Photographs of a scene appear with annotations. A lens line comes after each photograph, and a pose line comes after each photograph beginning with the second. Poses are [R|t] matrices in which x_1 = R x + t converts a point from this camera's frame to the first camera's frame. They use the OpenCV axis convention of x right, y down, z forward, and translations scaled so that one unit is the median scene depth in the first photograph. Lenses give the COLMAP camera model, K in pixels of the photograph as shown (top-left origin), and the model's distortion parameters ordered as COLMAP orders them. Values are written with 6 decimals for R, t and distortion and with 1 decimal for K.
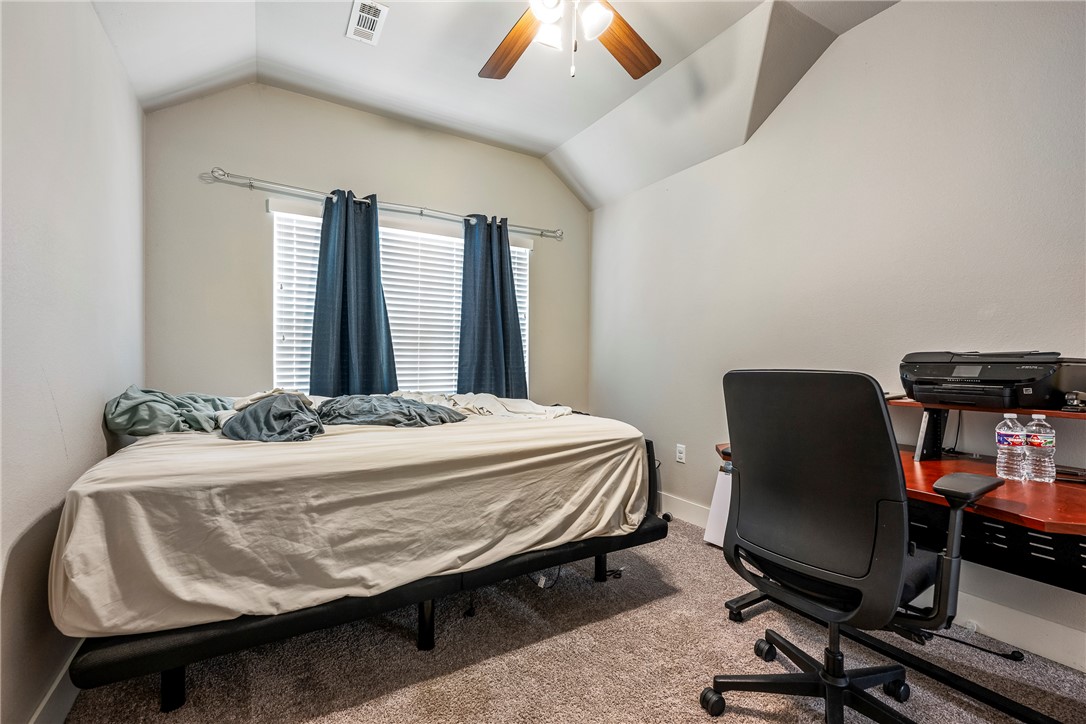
lens RADIAL K [[462.3, 0, 539.6], [0, 462.3, 363.0], [0, 0, 1]] dist [0.000786, -0.000191]
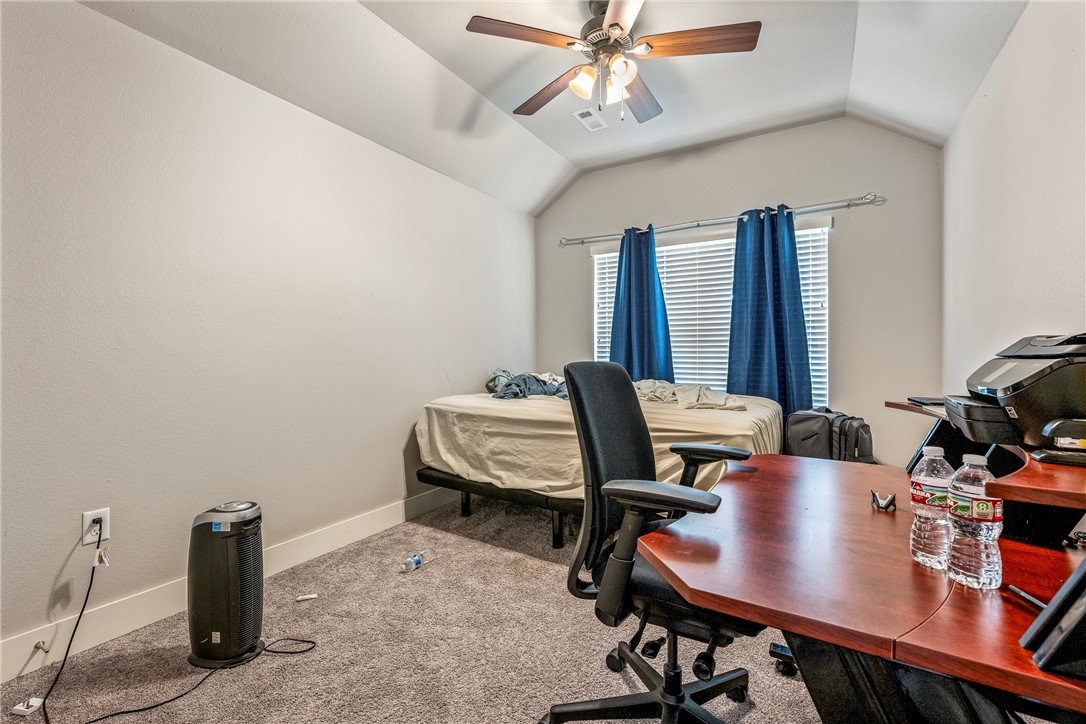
lens RADIAL K [[462.3, 0, 537.0], [0, 462.3, 355.8], [0, 0, 1]] dist [0.000786, -0.000191]
pose [[0.460071, -0.000859, -0.887882, 1.128406], [-0.007203, 0.999963, -0.004700, 0.005971], [0.887853, 0.008558, 0.460048, 0.271181]]
